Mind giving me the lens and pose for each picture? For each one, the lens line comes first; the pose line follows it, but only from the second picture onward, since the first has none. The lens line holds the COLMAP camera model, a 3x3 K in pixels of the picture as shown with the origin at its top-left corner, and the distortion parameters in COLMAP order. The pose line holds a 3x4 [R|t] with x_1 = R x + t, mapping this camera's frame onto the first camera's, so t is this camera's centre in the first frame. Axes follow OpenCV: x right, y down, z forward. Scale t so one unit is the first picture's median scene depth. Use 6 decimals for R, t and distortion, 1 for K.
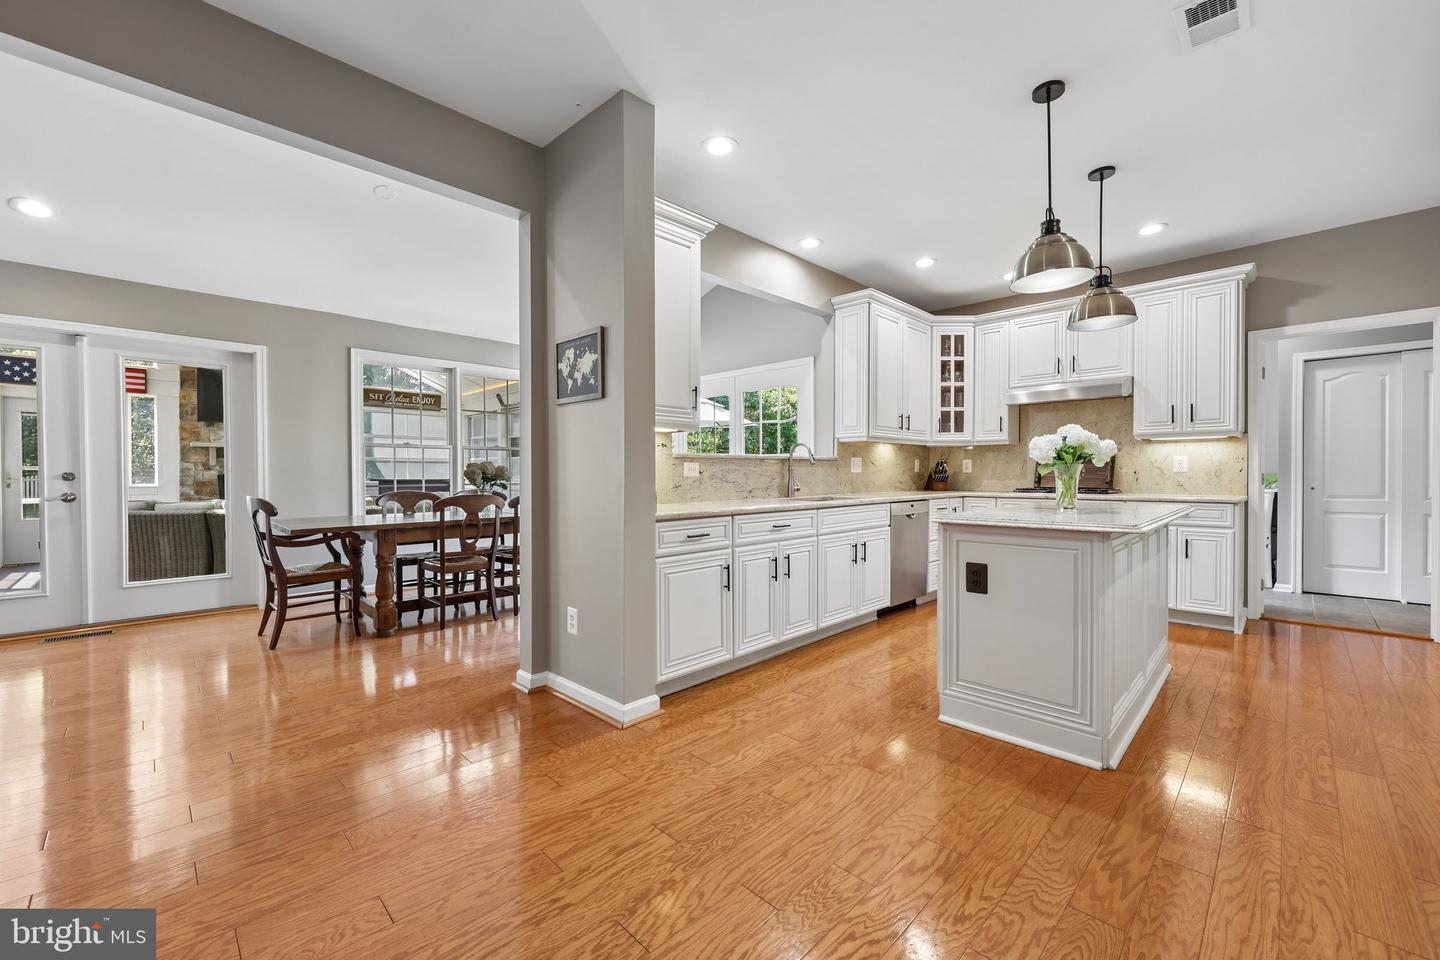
lens RADIAL K [[579.0, 0, 723.9], [0, 579.0, 481.5], [0, 0, 1]] dist [-0.001234, 0.000344]
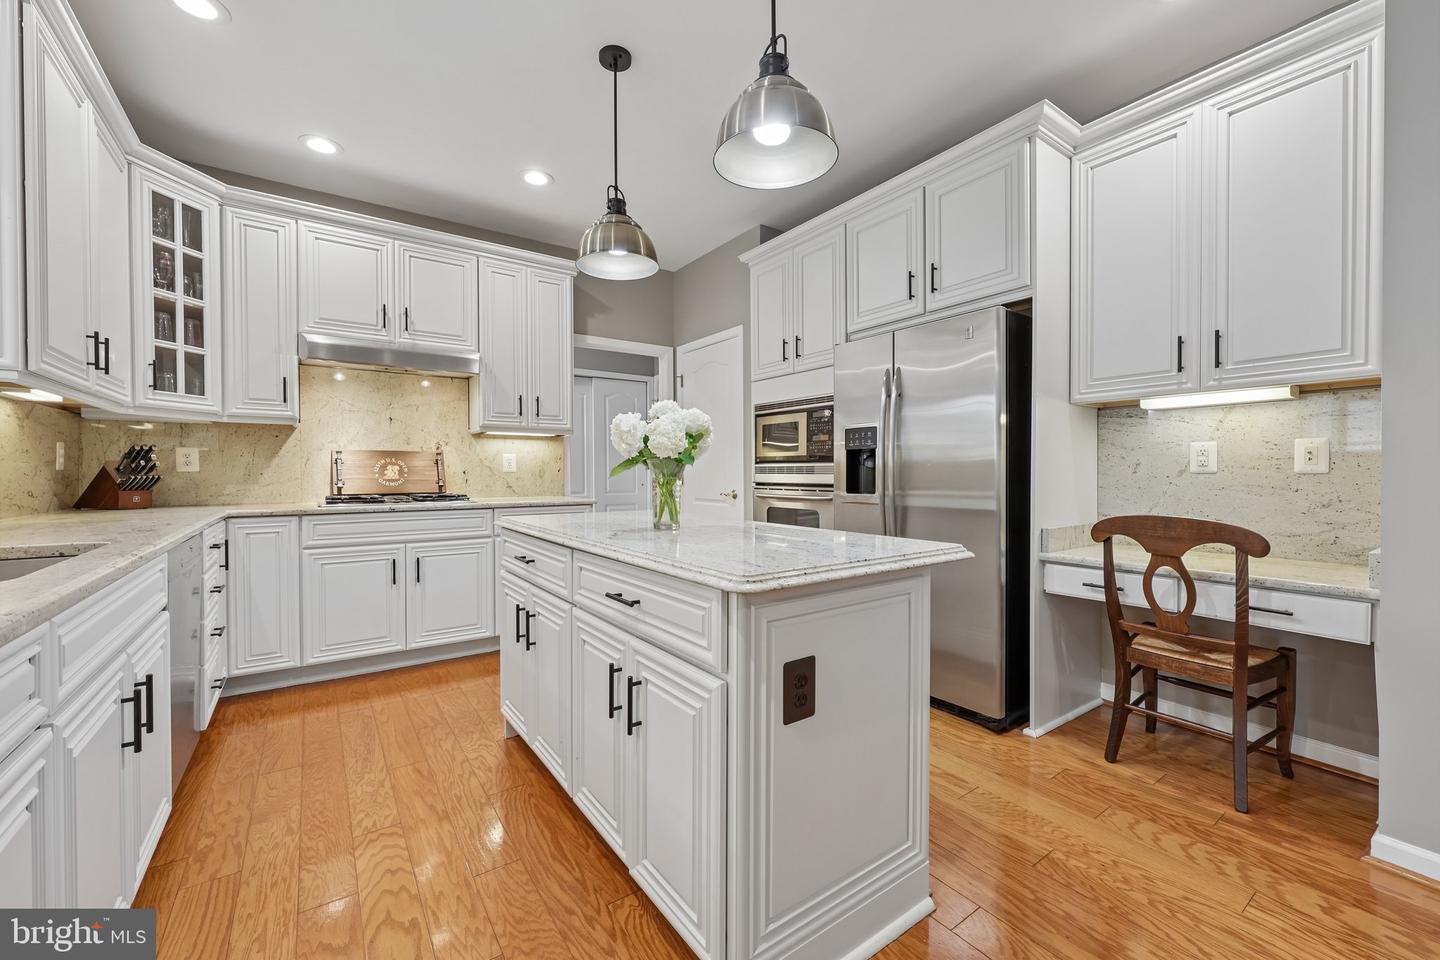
lens RADIAL K [[579.0, 0, 721.5], [0, 579.0, 480.6], [0, 0, 1]] dist [-0.001234, 0.000344]
pose [[0.175574, -0.013292, 0.984376, -0.032603], [0.013518, 0.999847, 0.011090, -0.009478], [-0.984373, 0.011360, 0.175727, 0.591535]]
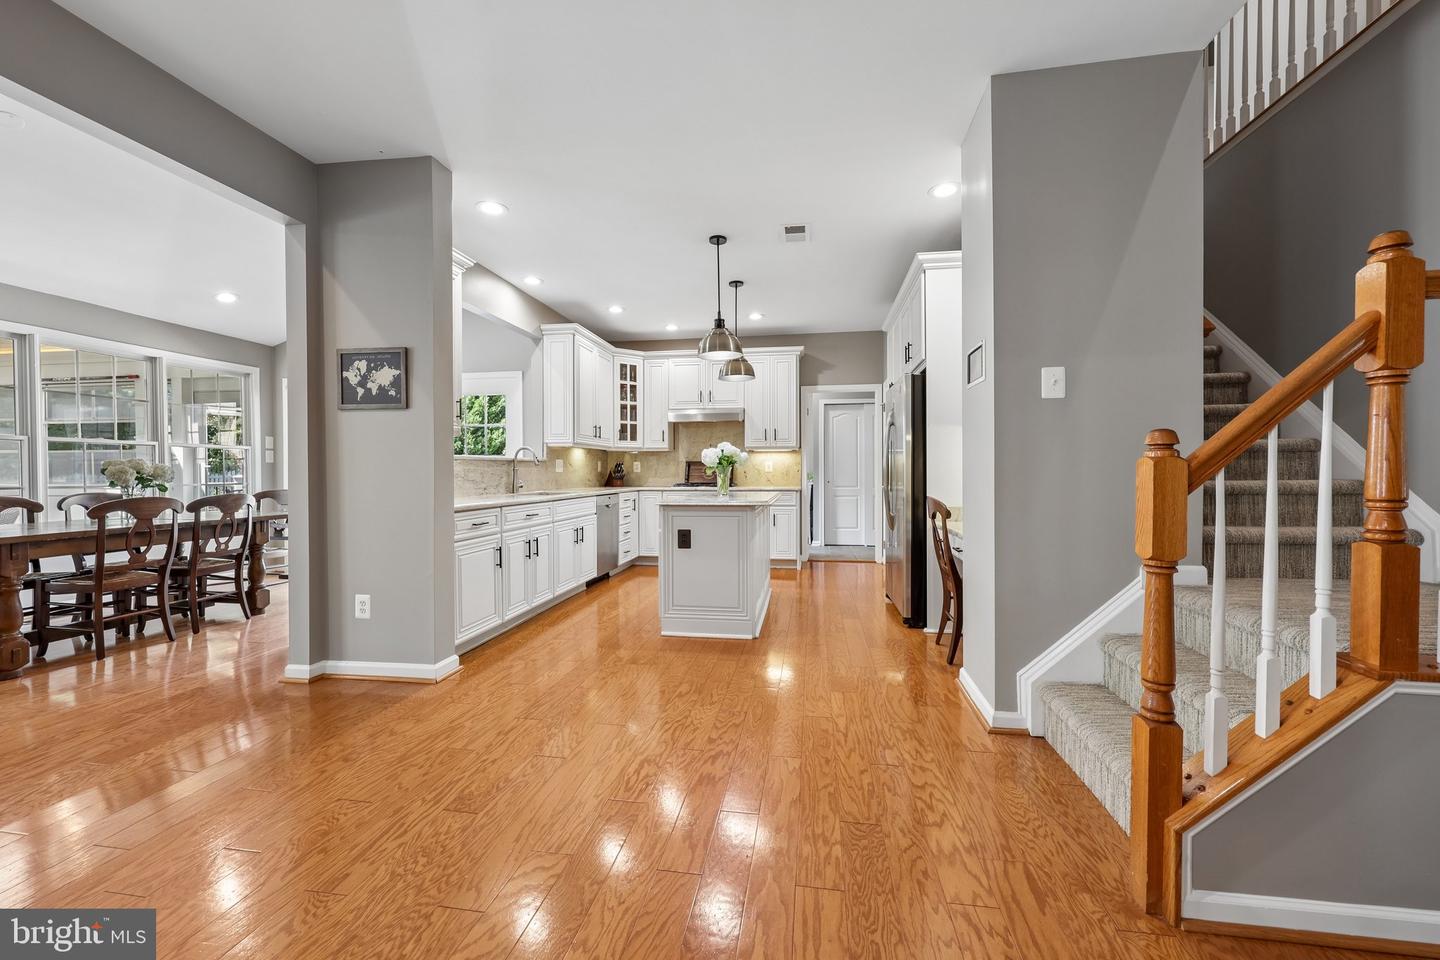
lens RADIAL K [[579.0, 0, 726.2], [0, 579.0, 478.1], [0, 0, 1]] dist [-0.001234, 0.000344]
pose [[0.809331, -0.005575, 0.587326, -0.241646], [0.008381, 0.999963, -0.002056, 0.002777], [-0.587293, 0.006586, 0.809348, -0.210737]]
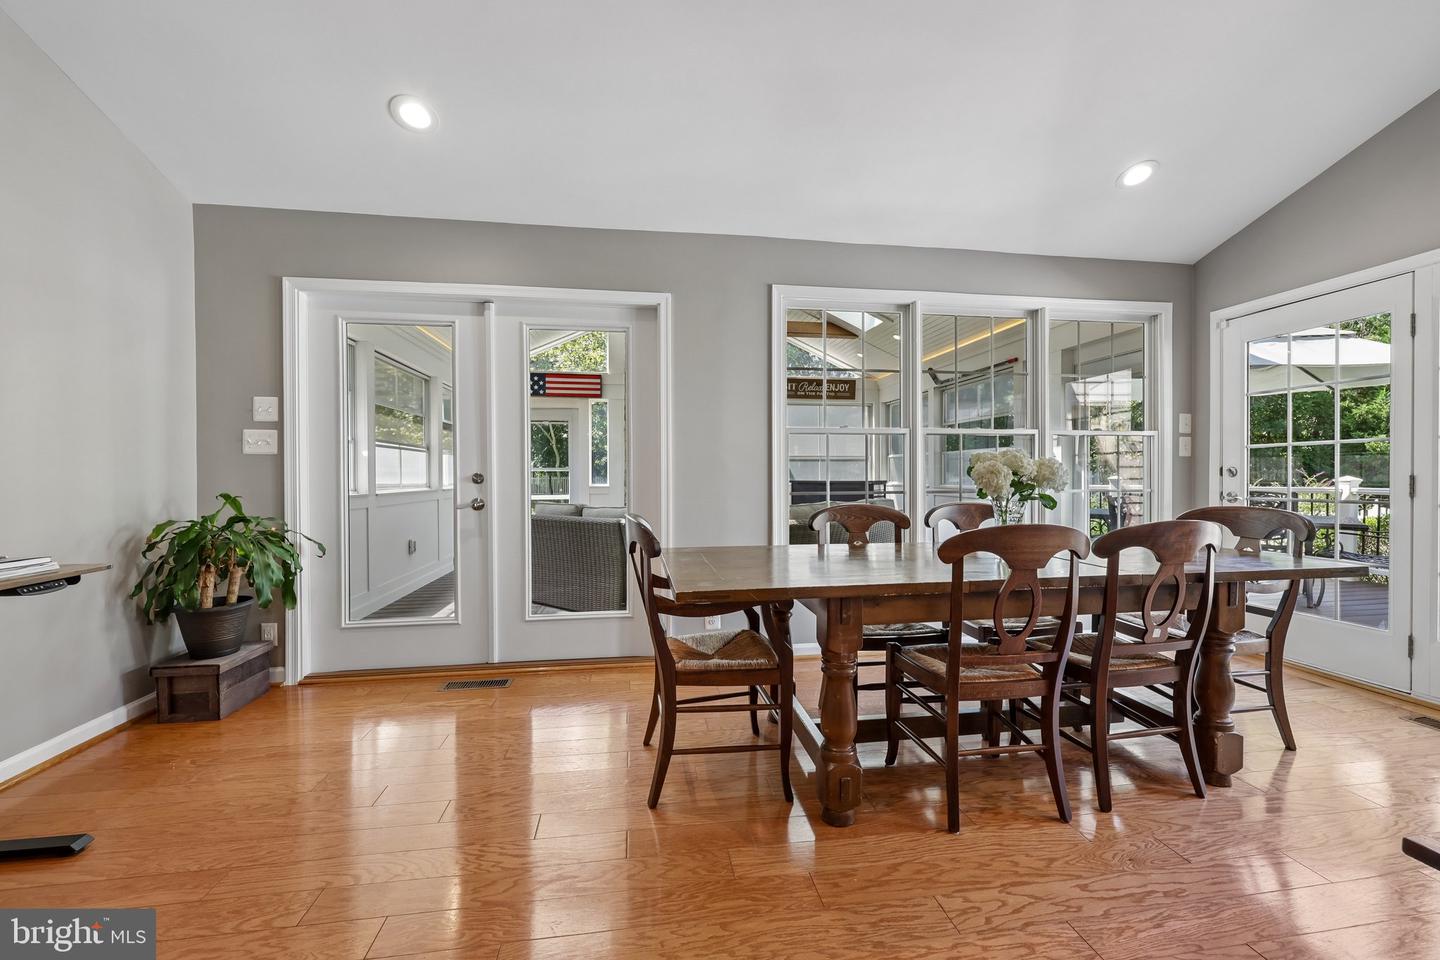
lens RADIAL K [[579.0, 0, 722.6], [0, 579.0, 480.3], [0, 0, 1]] dist [-0.001234, 0.000344]
pose [[0.803394, 0.005621, -0.595422, -0.363974], [-0.006559, 0.999978, 0.000591, -0.008513], [0.595412, 0.003431, 0.803413, 0.536733]]
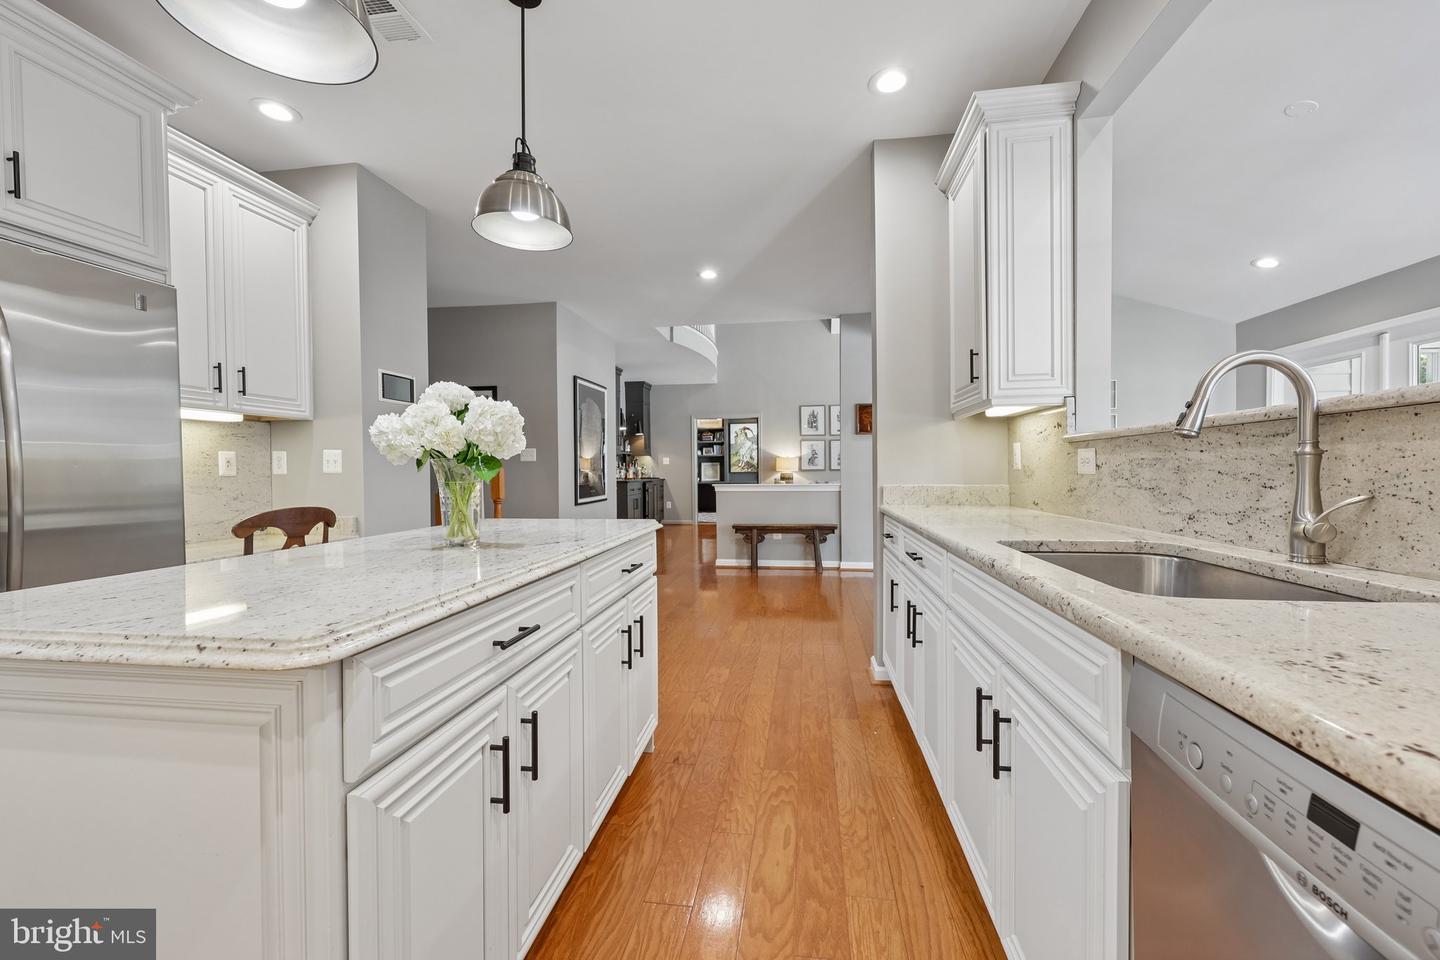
lens RADIAL K [[579.0, 0, 720.4], [0, 579.0, 481.2], [0, 0, 1]] dist [-0.001234, 0.000344]
pose [[-0.809282, 0.022781, -0.586979, 0.509534], [0.004186, 0.999446, 0.033018, -0.019245], [0.587406, 0.024263, -0.808929, 1.124357]]
